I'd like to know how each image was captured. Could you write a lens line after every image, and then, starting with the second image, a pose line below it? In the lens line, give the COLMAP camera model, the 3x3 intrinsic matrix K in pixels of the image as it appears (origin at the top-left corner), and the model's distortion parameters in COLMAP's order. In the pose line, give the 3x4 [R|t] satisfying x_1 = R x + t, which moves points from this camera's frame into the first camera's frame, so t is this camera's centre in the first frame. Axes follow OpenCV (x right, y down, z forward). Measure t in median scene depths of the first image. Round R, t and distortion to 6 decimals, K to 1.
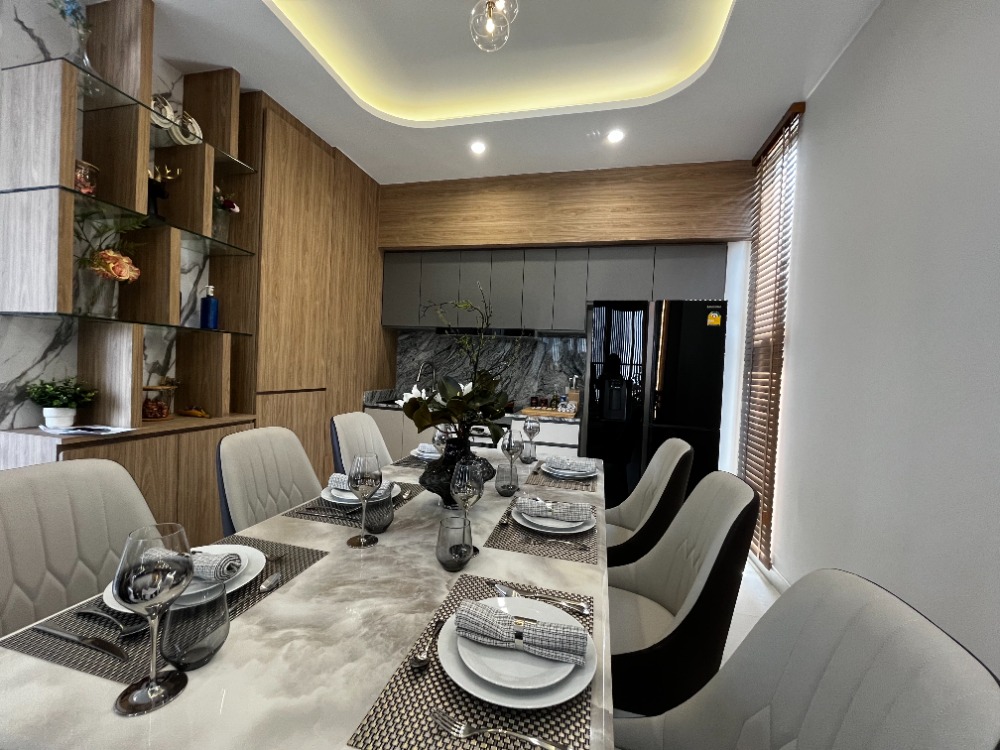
lens RADIAL K [[401.1, 0, 500.0], [0, 401.1, 375.0], [0, 0, 1]] dist [0.001309, 0.000237]
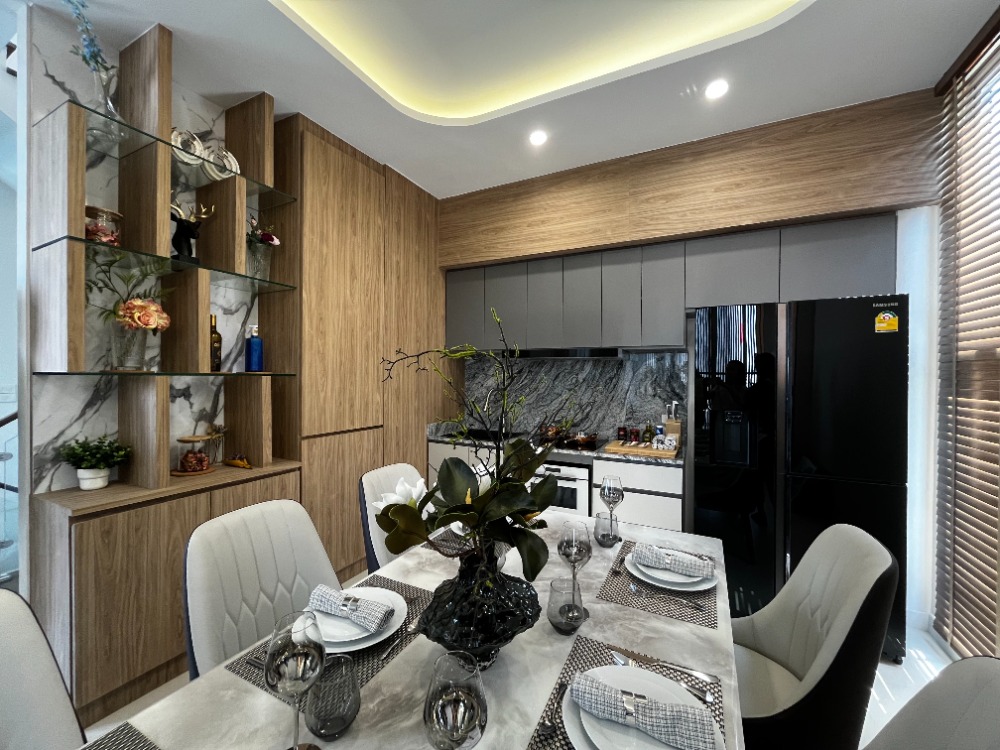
lens RADIAL K [[401.1, 0, 500.0], [0, 401.1, 375.0], [0, 0, 1]] dist [0.001309, 0.000237]
pose [[0.973789, -0.038144, -0.224231, 0.040722], [0.032403, 0.999047, -0.029228, -0.051663], [0.225132, 0.021196, 0.974098, 0.186137]]
